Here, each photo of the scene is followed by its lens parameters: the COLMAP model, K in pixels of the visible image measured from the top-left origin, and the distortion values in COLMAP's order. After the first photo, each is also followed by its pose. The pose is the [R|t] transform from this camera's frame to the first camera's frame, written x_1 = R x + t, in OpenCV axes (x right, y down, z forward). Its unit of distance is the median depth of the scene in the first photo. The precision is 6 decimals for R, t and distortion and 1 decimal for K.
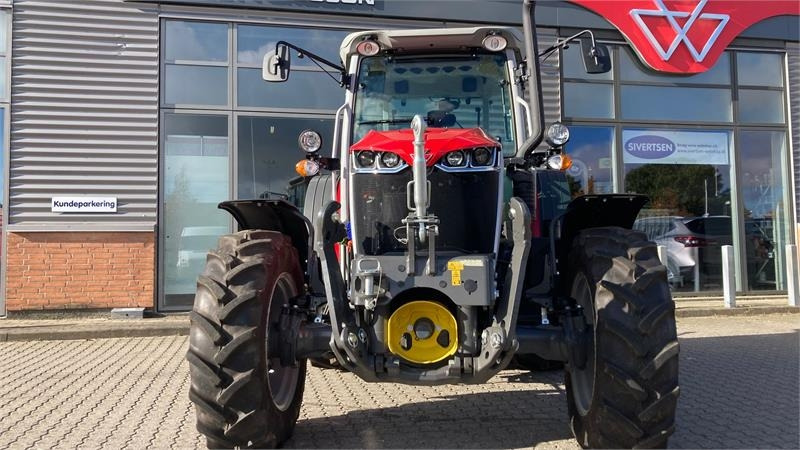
lens RADIAL K [[636.6, 0, 400.0], [0, 636.6, 225.0], [0, 0, 1]] dist [0.003155, 0.012051]
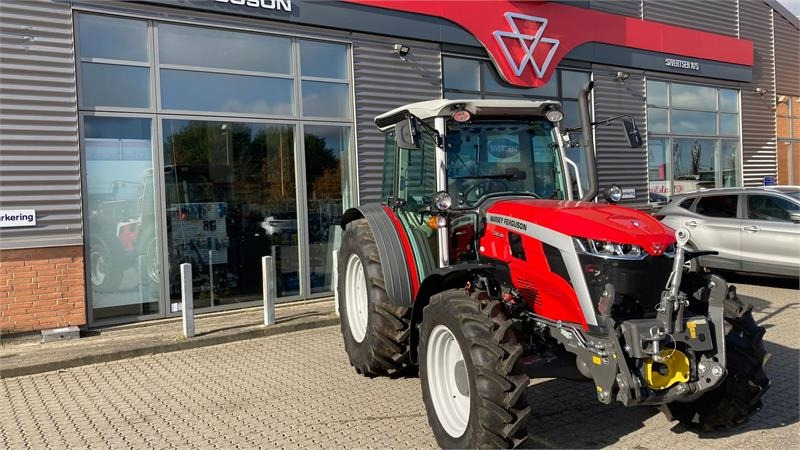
lens RADIAL K [[623.5, 0, 400.0], [0, 623.5, 225.0], [0, 0, 1]] dist [0.023814, -0.002774]
pose [[0.926098, -0.037090, 0.375456, -0.296621], [0.011867, 0.997527, 0.069272, -0.076151], [-0.377097, -0.059697, 0.924248, -0.025981]]
